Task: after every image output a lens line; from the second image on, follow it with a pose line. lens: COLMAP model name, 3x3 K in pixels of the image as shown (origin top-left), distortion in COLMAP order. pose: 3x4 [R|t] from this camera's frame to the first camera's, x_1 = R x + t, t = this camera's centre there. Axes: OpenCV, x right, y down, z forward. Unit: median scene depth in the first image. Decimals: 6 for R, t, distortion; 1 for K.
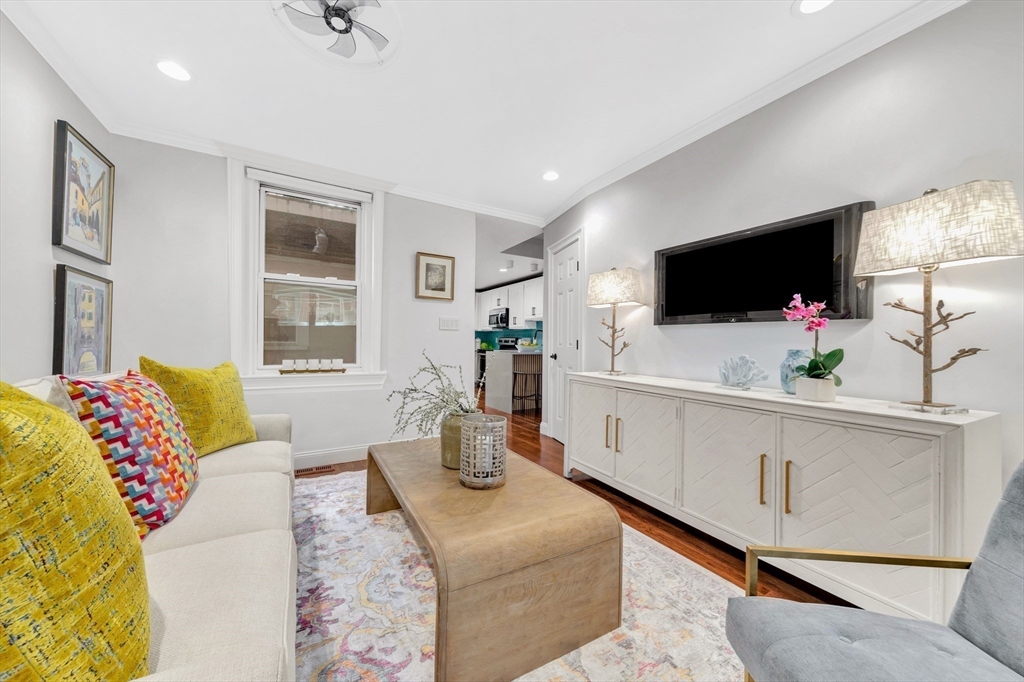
lens RADIAL K [[353.0, 0, 508.4], [0, 353.0, 343.5], [0, 0, 1]] dist [0.009017, -0.003745]
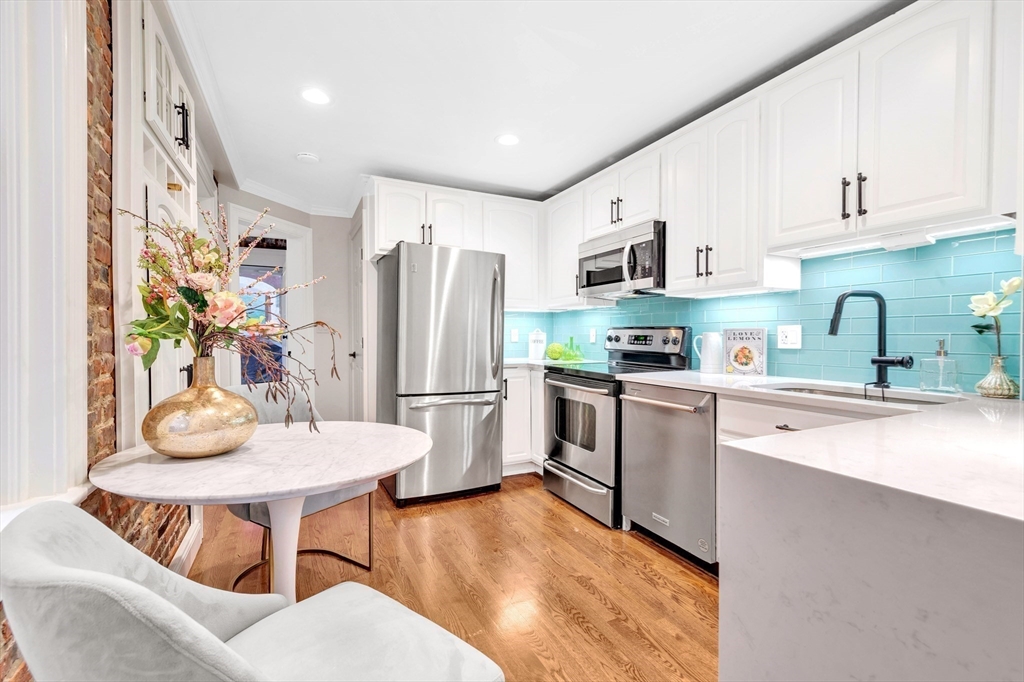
lens RADIAL K [[443.1, 0, 506.6], [0, 443.1, 341.0], [0, 0, 1]] dist [0.002286, 0.000310]
pose [[0.997536, -0.009128, -0.069560, -0.449136], [0.010081, 0.999860, 0.013370, -0.056211], [0.069429, -0.014039, 0.997488, 2.896666]]
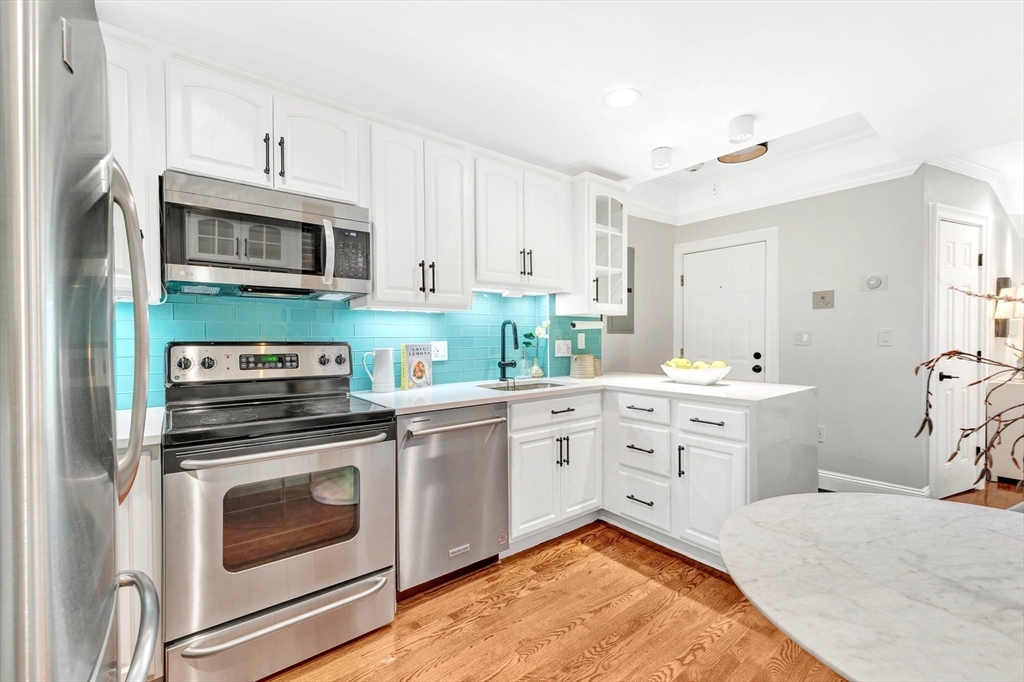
lens RADIAL K [[426.7, 0, 507.0], [0, 426.7, 342.0], [0, 0, 1]] dist [0.002839, 0.000259]
pose [[-0.142279, -0.020903, 0.989606, -1.284486], [0.002093, 0.999768, 0.021419, -0.108435], [-0.989824, 0.005118, -0.142203, 4.298359]]
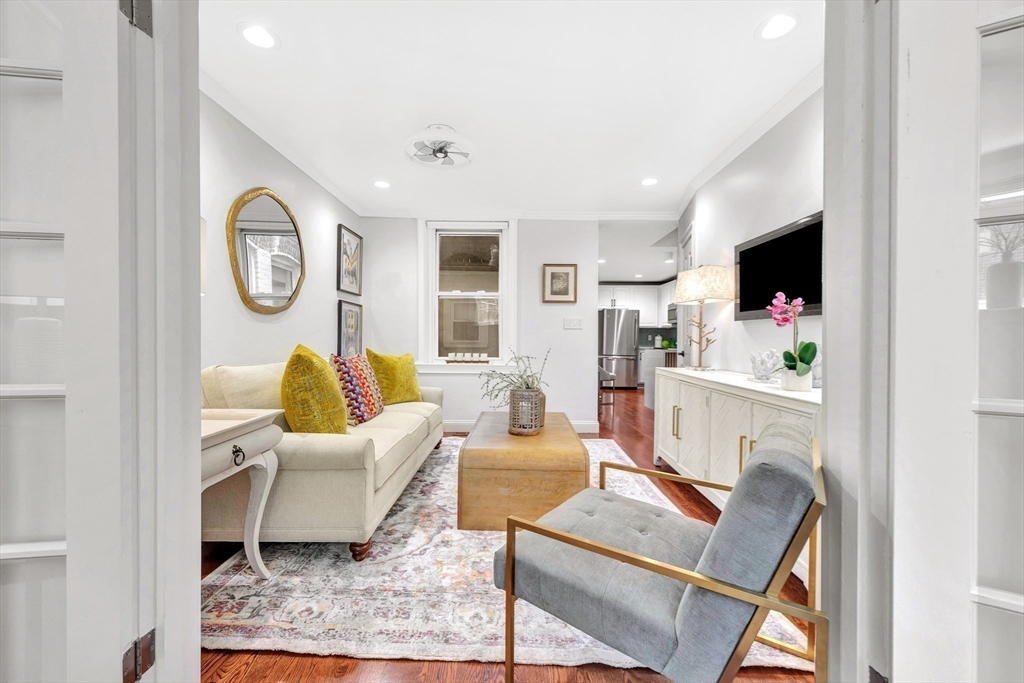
lens RADIAL K [[390.3, 0, 517.0], [0, 390.3, 343.6], [0, 0, 1]] dist [0.000346, -0.000125]
pose [[0.874947, -0.003040, -0.484209, 0.447229], [0.004775, 0.999986, 0.002350, 0.007582], [0.484195, -0.004368, 0.874949, -0.285333]]
